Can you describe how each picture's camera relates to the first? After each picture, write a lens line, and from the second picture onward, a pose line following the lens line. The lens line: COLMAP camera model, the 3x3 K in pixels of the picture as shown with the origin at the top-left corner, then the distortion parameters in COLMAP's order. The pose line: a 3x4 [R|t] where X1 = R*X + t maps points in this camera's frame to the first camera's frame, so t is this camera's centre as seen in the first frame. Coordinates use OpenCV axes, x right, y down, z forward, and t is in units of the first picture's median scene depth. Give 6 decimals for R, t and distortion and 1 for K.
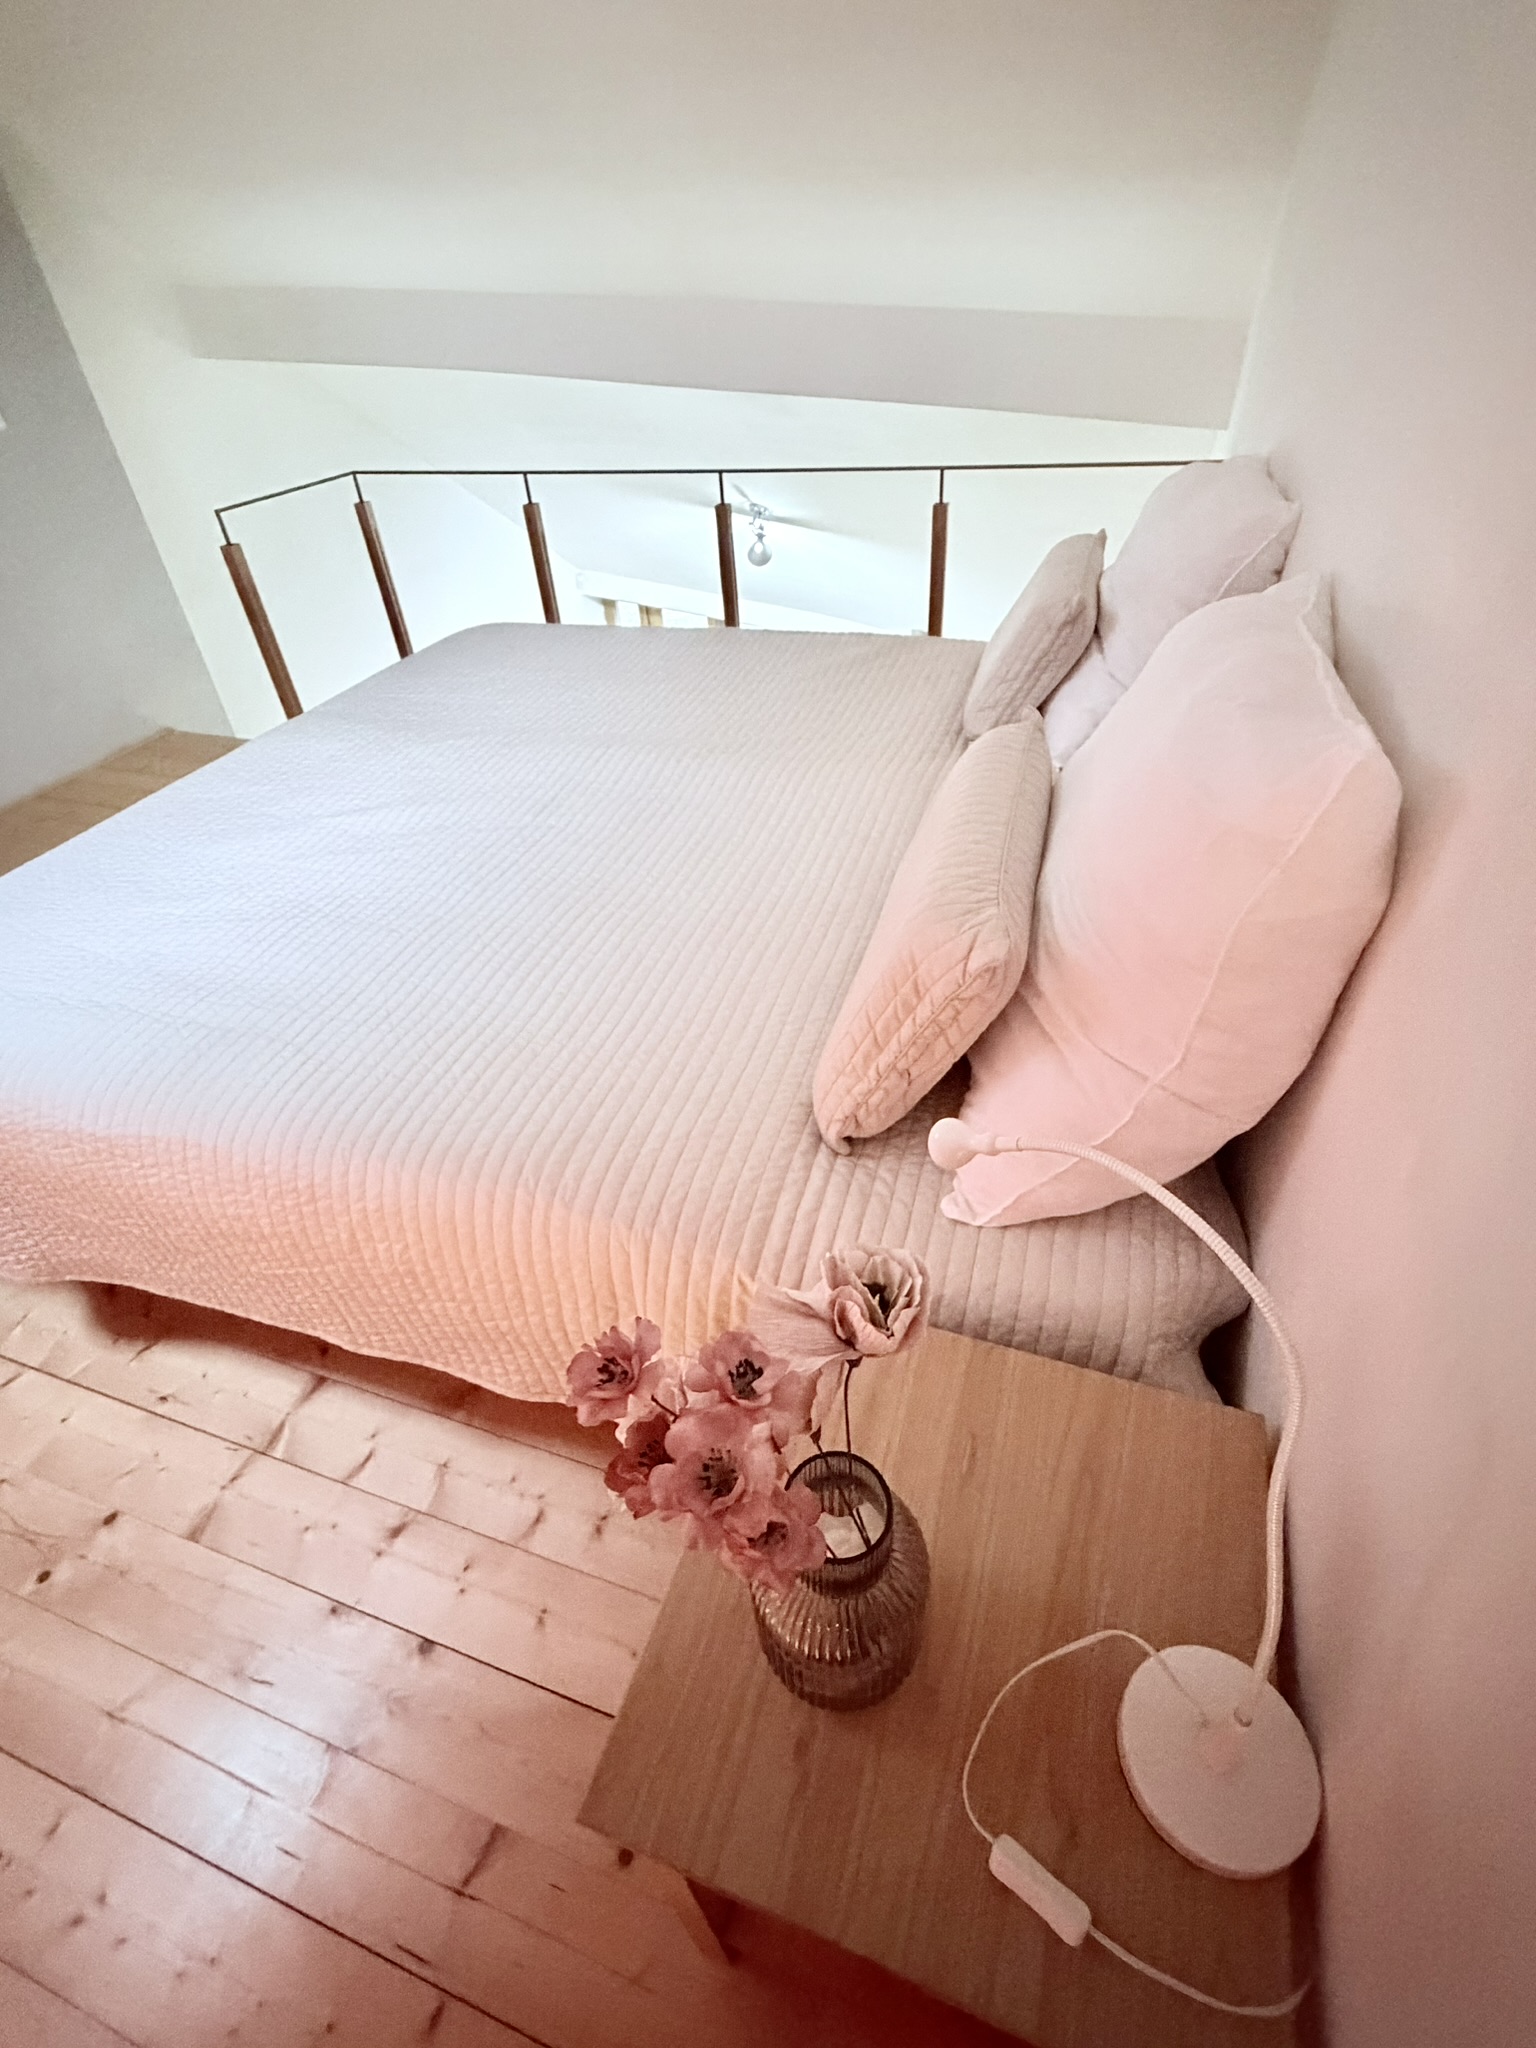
lens RADIAL K [[945.1, 0, 766.1], [0, 945.1, 1020.6], [0, 0, 1]] dist [-0.003375, -0.000218]
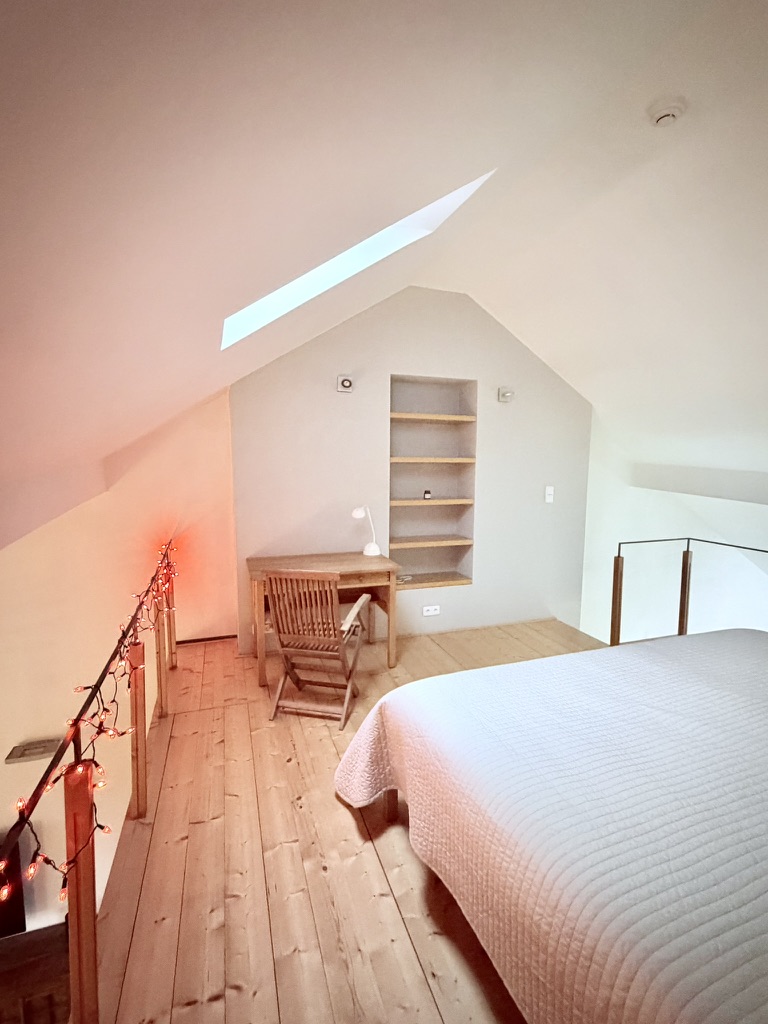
lens RADIAL K [[472.5, 0, 384.4], [0, 472.5, 511.6], [0, 0, 1]] dist [-0.003375, -0.000218]
pose [[0.603777, 0.136652, -0.785353, -0.119436], [-0.527234, 0.807391, -0.264849, -0.012895], [0.597895, 0.573974, 0.559532, -0.034180]]
